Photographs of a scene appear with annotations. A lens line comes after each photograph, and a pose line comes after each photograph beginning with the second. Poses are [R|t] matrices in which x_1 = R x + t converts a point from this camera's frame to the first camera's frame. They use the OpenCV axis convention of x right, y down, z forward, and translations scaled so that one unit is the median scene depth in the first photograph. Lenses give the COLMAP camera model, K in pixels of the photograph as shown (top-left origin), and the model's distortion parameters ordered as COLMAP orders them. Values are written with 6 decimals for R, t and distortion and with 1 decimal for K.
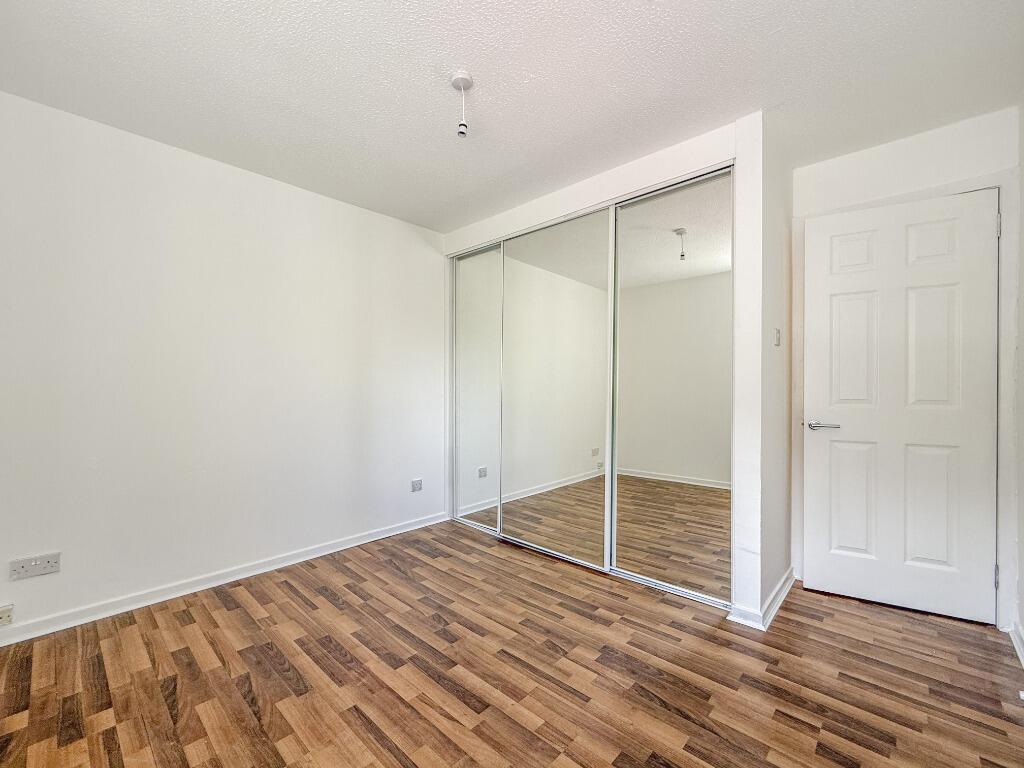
lens RADIAL K [[442.4, 0, 502.3], [0, 442.4, 391.5], [0, 0, 1]] dist [-0.016947, 0.000564]
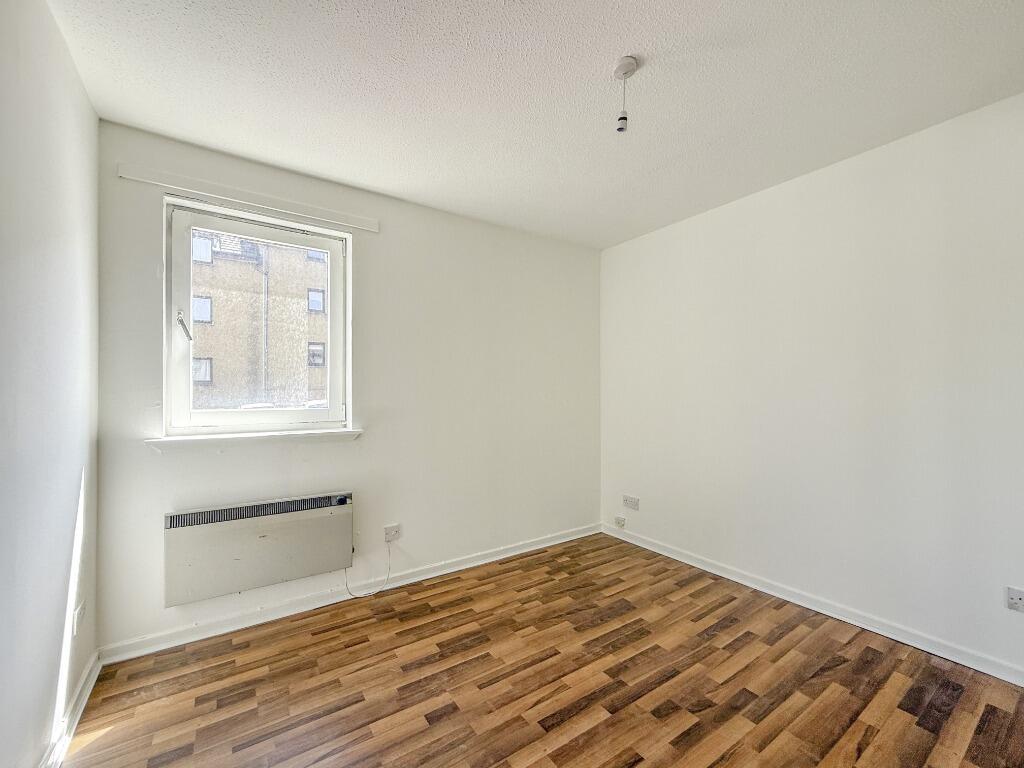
lens RADIAL K [[442.4, 0, 502.3], [0, 442.4, 391.5], [0, 0, 1]] dist [-0.016947, 0.000564]
pose [[-0.253194, 0.009950, -0.967364, 0.785865], [-0.009532, 0.999873, 0.012779, -0.066649], [0.967368, 0.012457, -0.253067, 0.928418]]
